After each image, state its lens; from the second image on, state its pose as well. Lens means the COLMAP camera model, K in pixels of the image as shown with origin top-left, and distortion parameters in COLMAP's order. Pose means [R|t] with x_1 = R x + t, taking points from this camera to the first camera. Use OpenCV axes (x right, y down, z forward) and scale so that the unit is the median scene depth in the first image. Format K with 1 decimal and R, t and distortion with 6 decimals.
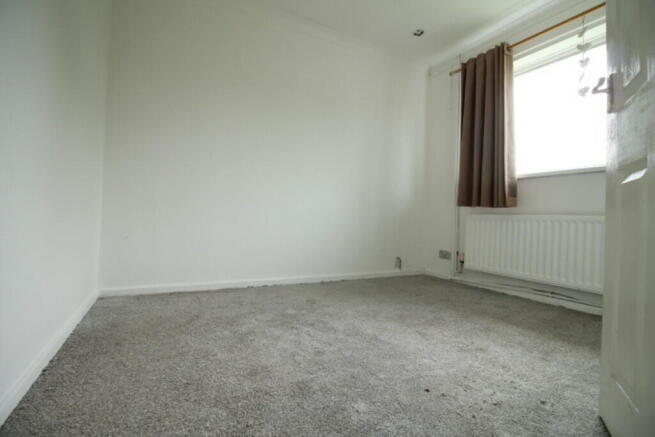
lens RADIAL K [[307.6, 0, 327.8], [0, 307.6, 219.7], [0, 0, 1]] dist [-0.013558, -0.006828]
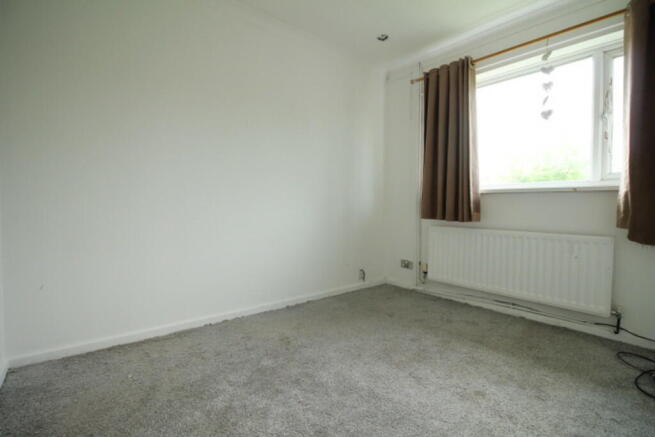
lens RADIAL K [[307.6, 0, 327.7], [0, 307.6, 217.8], [0, 0, 1]] dist [-0.013558, -0.006828]
pose [[0.979007, -0.031892, 0.201314, -0.088371], [0.024460, 0.998928, 0.039302, -0.108416], [-0.202352, -0.033553, 0.978738, 0.101630]]
